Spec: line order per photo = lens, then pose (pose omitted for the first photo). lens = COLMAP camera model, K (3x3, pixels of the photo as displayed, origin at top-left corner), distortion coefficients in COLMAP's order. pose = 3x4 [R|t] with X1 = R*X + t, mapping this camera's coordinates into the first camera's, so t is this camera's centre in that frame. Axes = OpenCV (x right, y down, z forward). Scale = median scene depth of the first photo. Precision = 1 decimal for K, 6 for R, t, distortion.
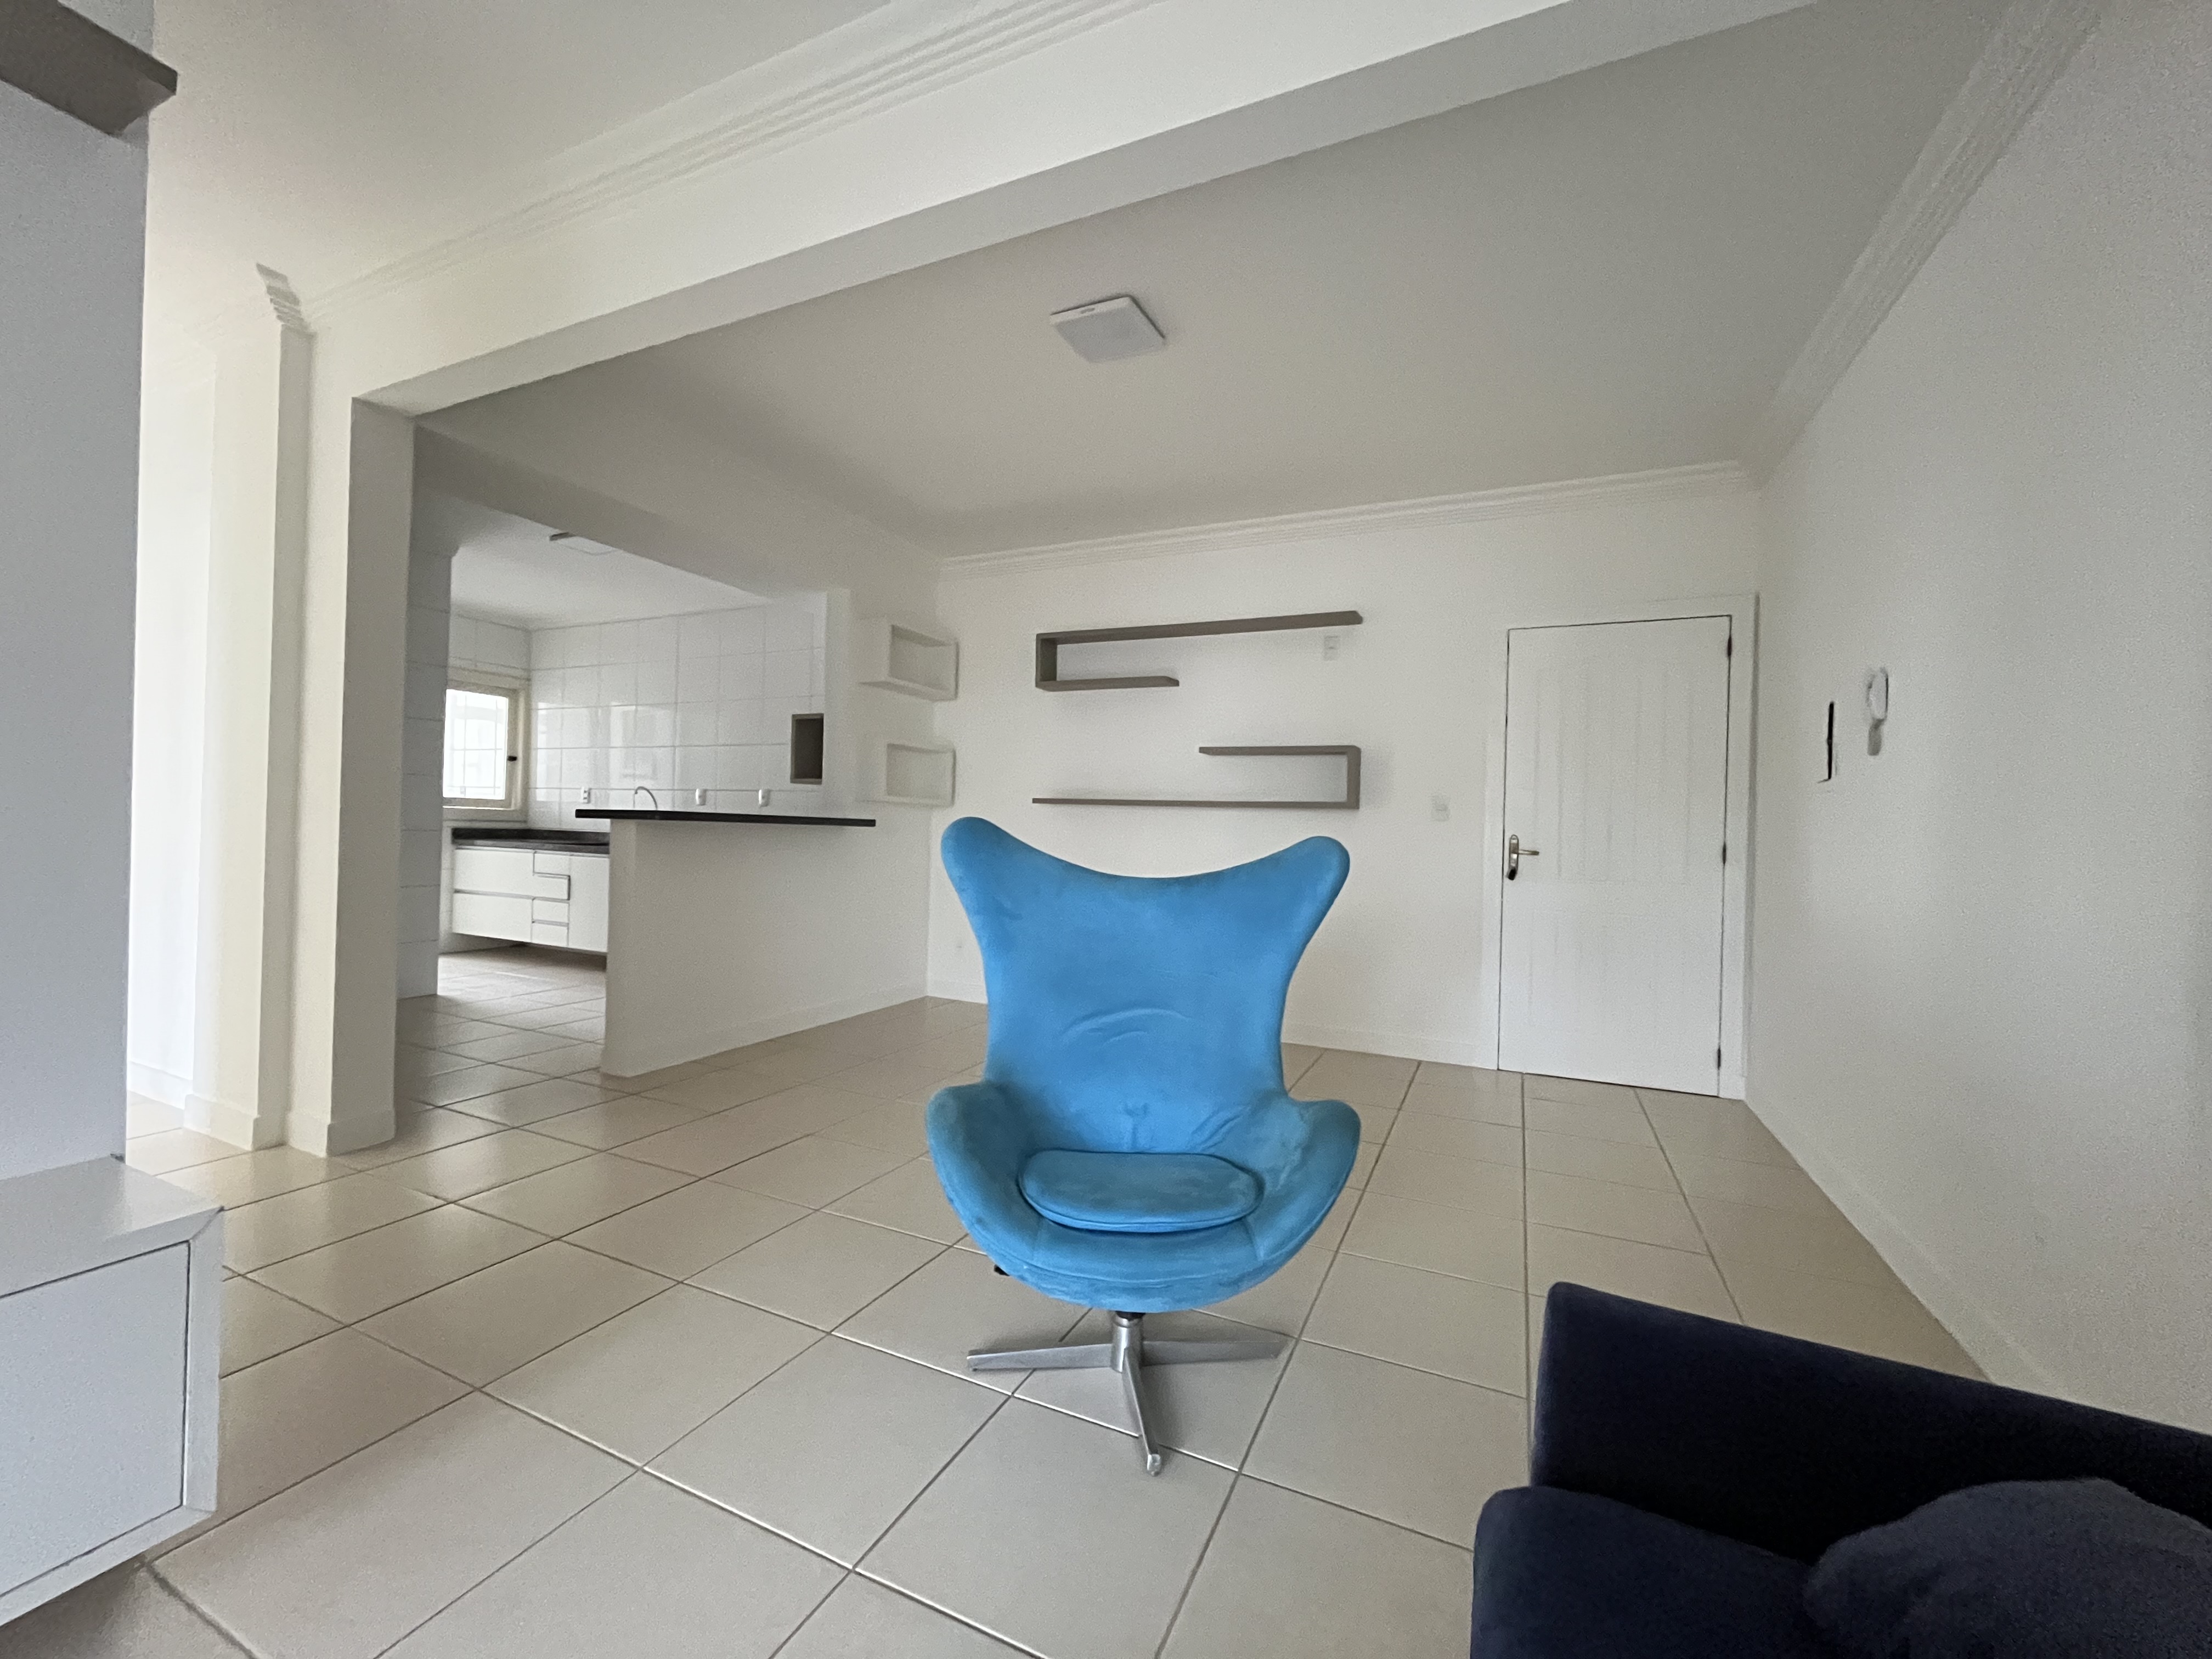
lens RADIAL K [[887.7, 0, 1105.7], [0, 887.7, 830.4], [0, 0, 1]] dist [-0.000329, 0.000147]
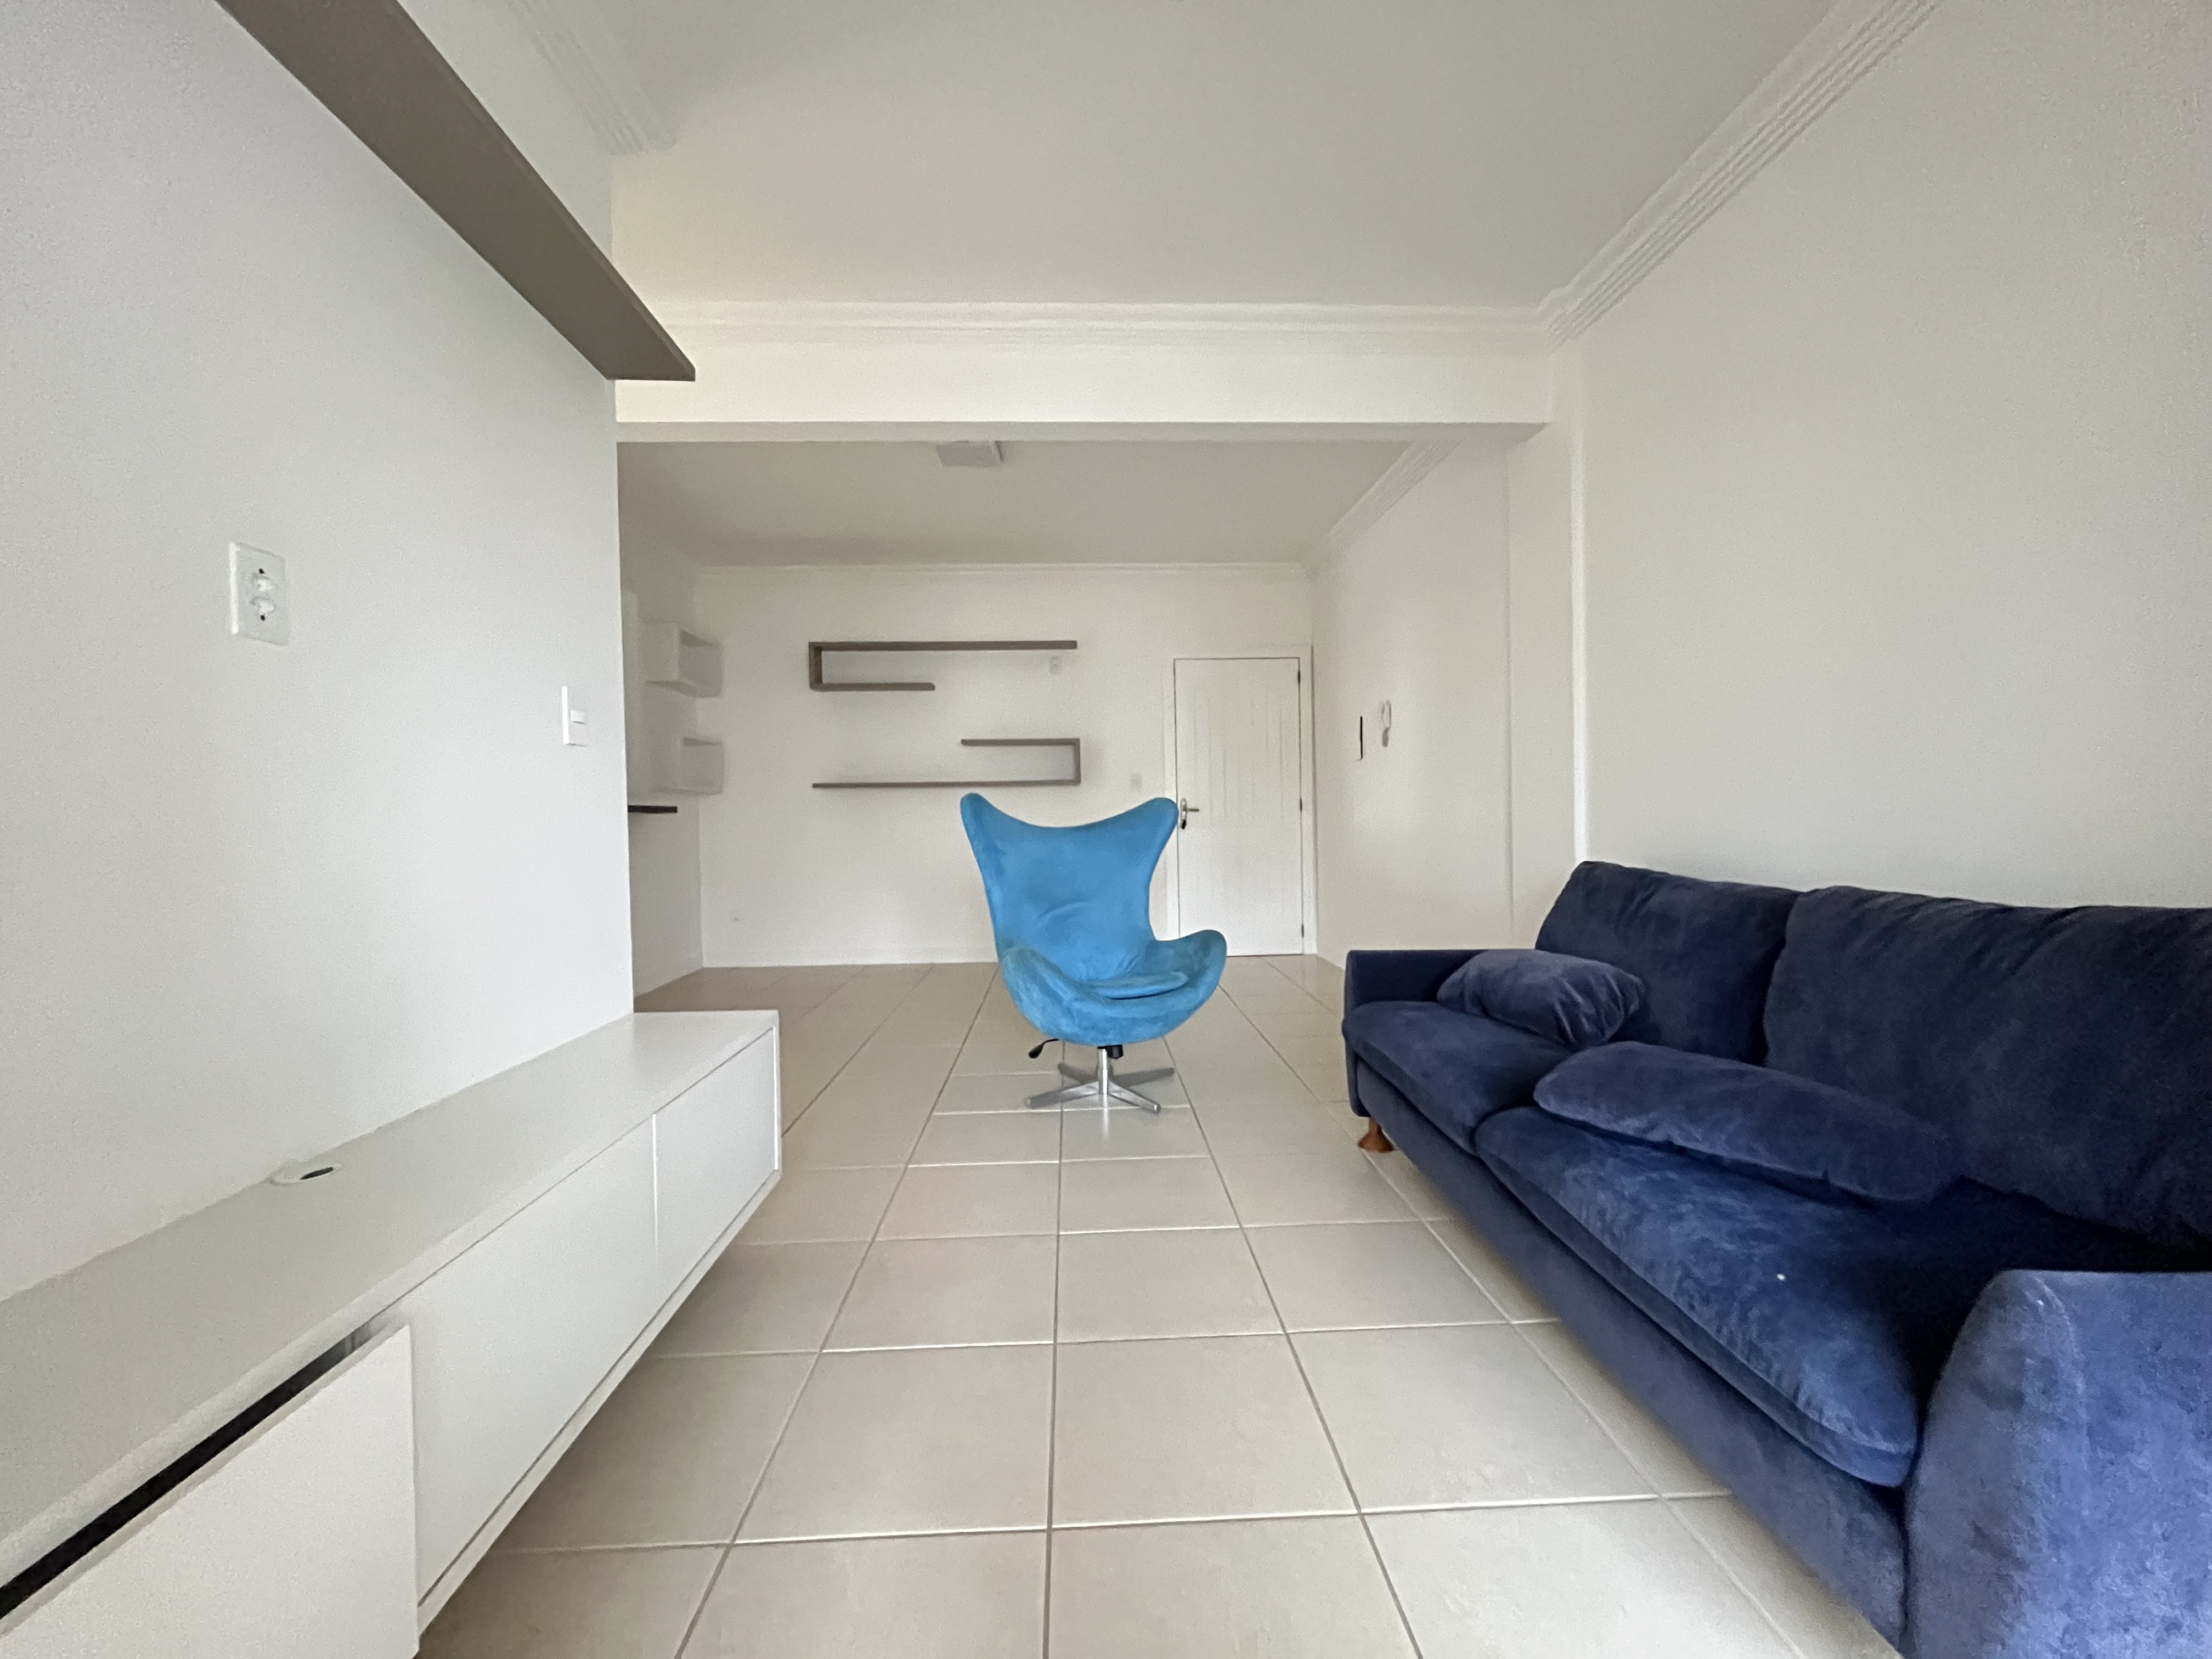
lens RADIAL K [[887.7, 0, 1105.7], [0, 887.7, 830.4], [0, 0, 1]] dist [-0.000329, 0.000147]
pose [[0.889674, -0.051286, 0.453707, -0.329167], [0.042007, 0.998651, 0.030514, 0.007009], [-0.454660, -0.008089, 0.890628, -0.258708]]
